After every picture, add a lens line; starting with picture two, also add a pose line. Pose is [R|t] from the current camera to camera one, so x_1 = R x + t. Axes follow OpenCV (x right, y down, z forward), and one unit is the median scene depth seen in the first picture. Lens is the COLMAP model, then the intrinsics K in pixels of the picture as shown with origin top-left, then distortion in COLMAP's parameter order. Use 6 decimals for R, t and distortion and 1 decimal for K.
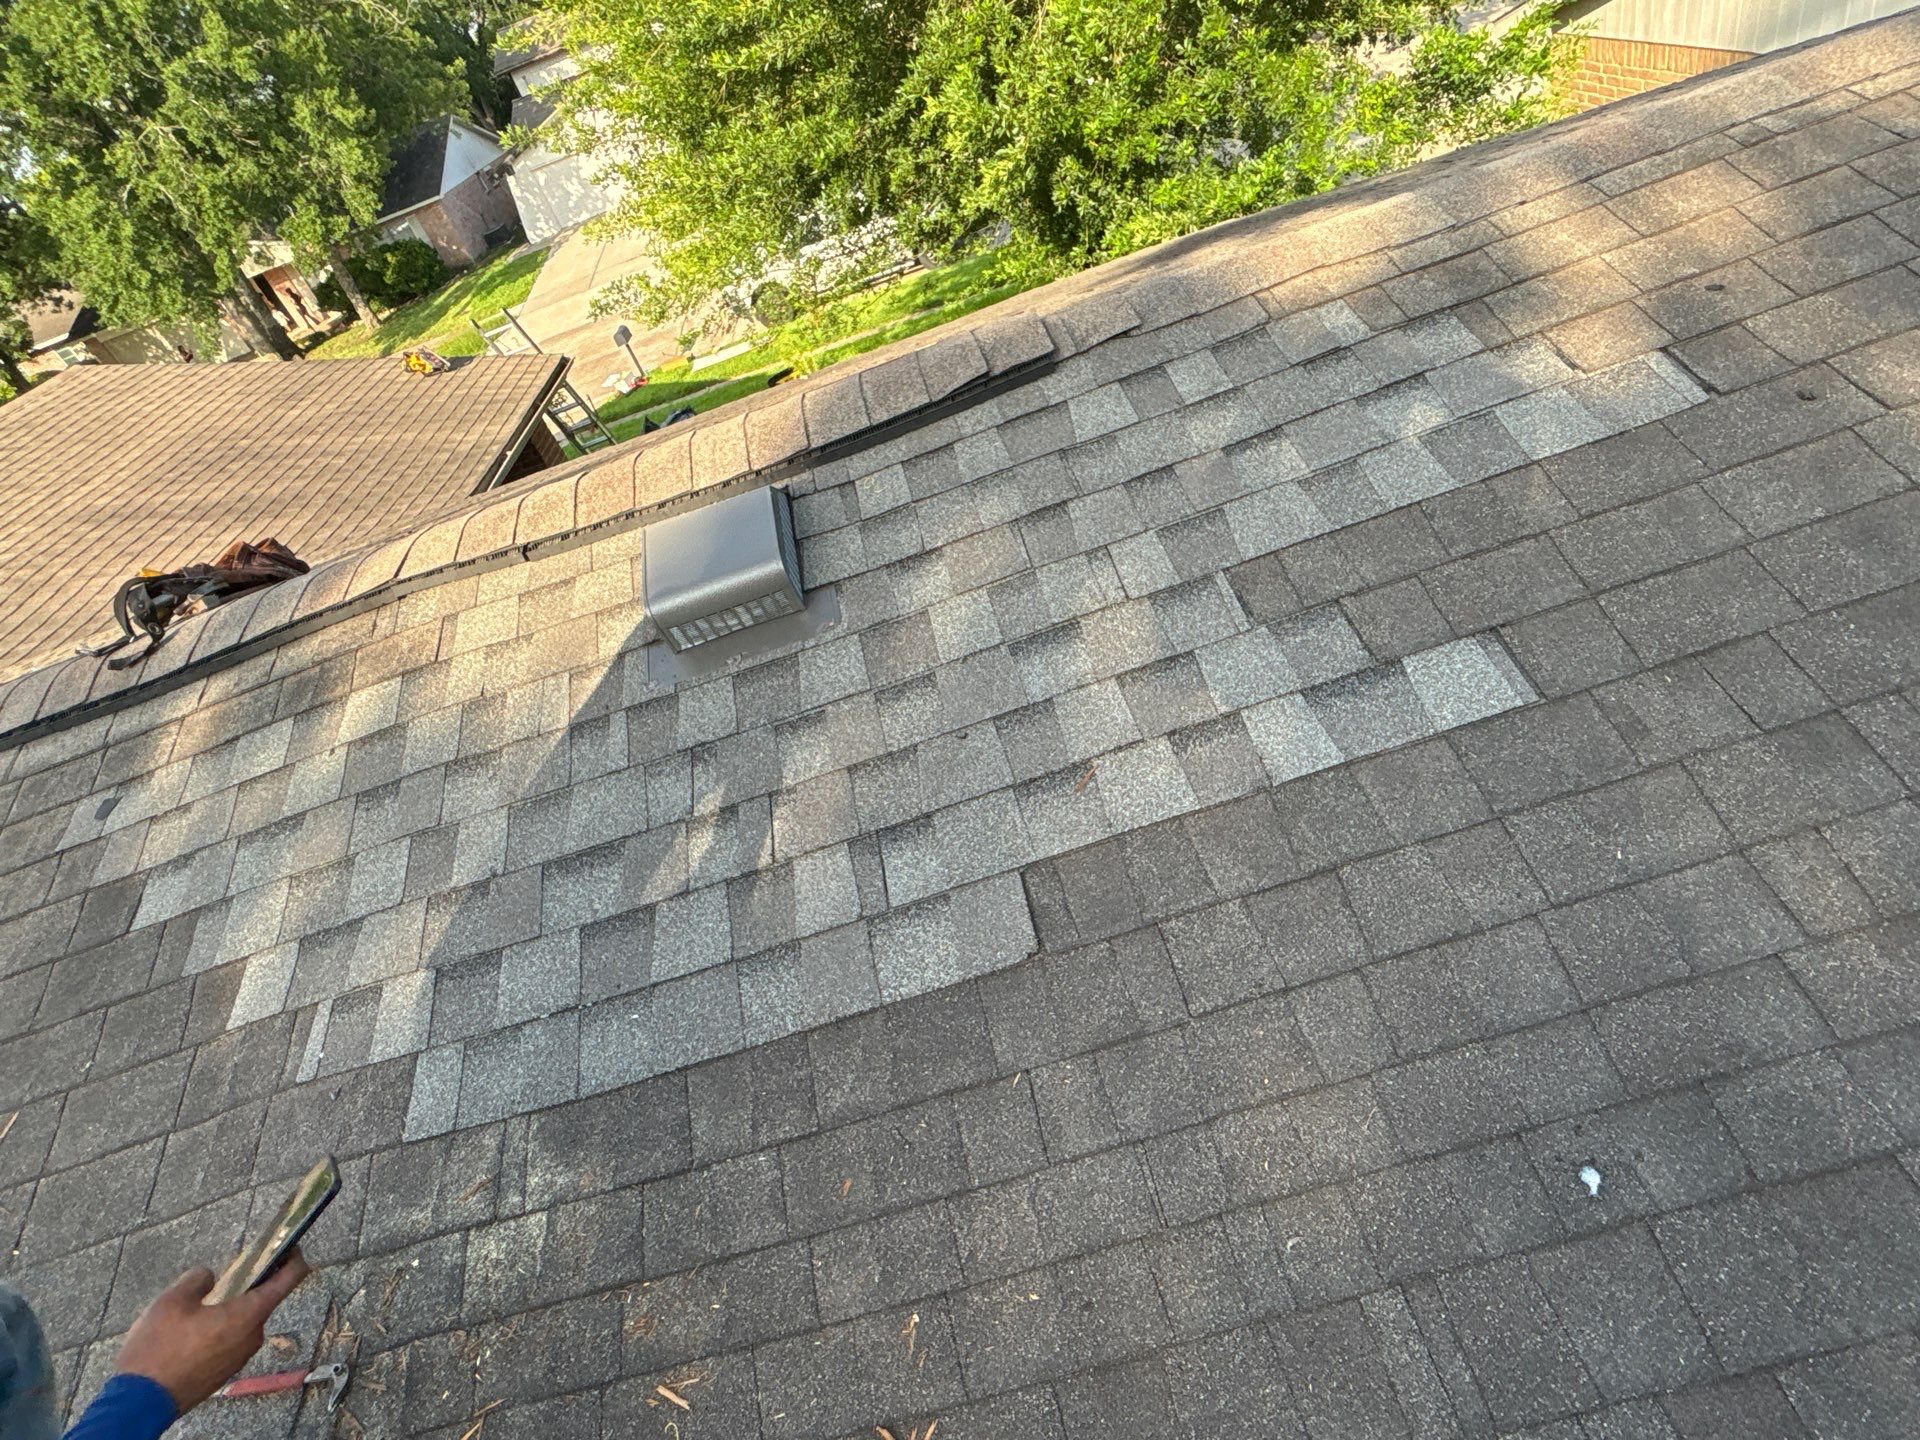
lens RADIAL K [[1040.7, 0, 960.0], [0, 1040.7, 720.0], [0, 0, 1]] dist [0.002405, -0.000863]
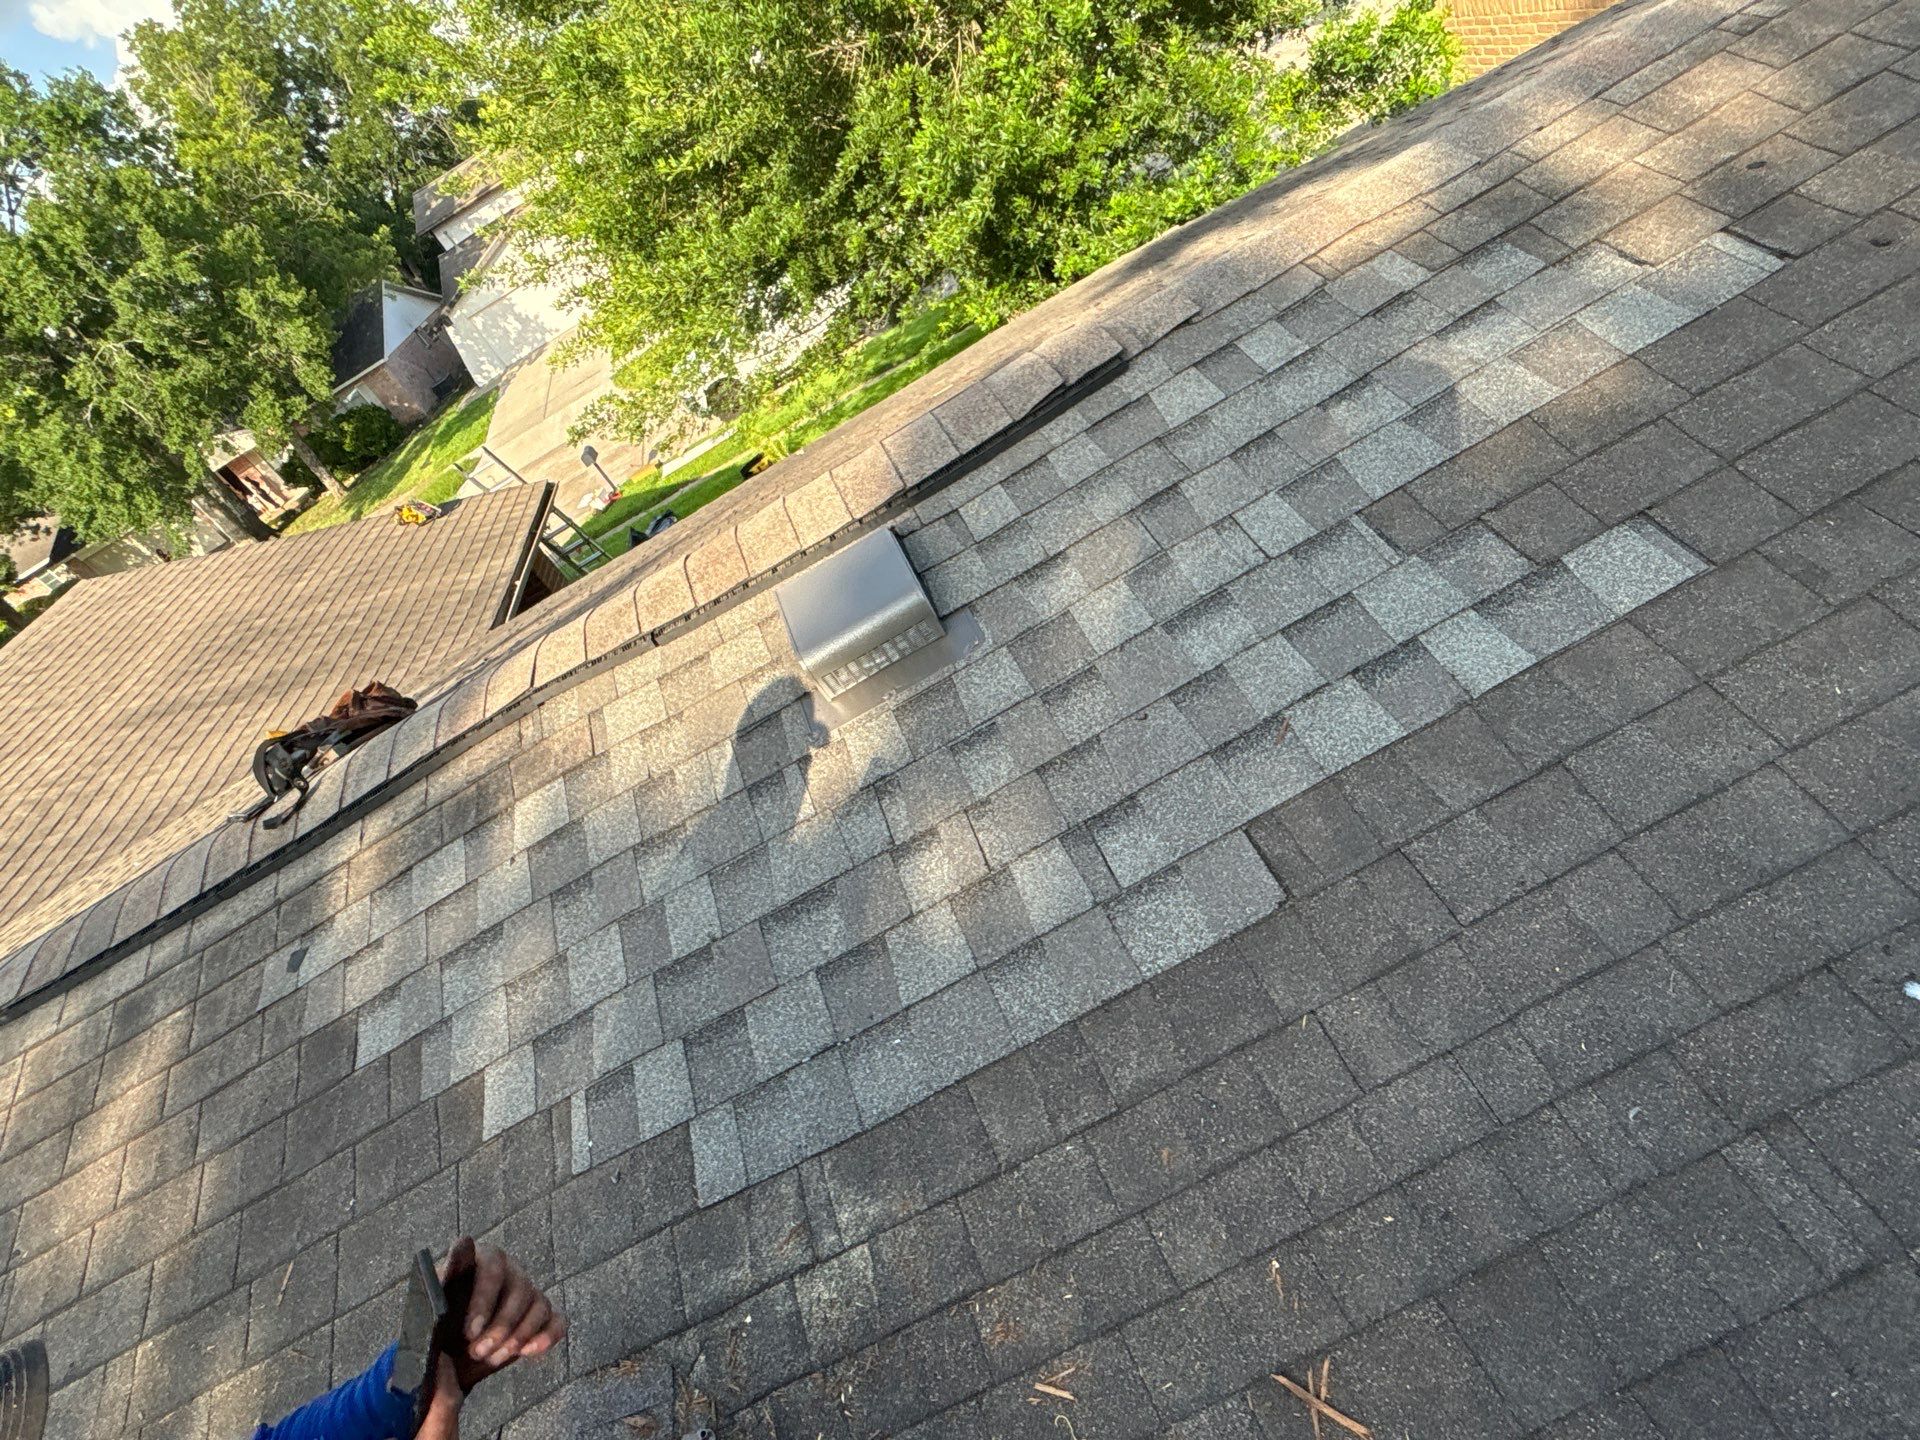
lens RADIAL K [[1040.7, 0, 960.0], [0, 1040.7, 720.0], [0, 0, 1]] dist [0.002405, -0.000863]
pose [[0.981927, -0.189248, 0.002036, -0.152759], [0.189117, 0.980714, -0.049341, 0.029563], [0.007341, 0.048835, 0.998780, -0.023310]]
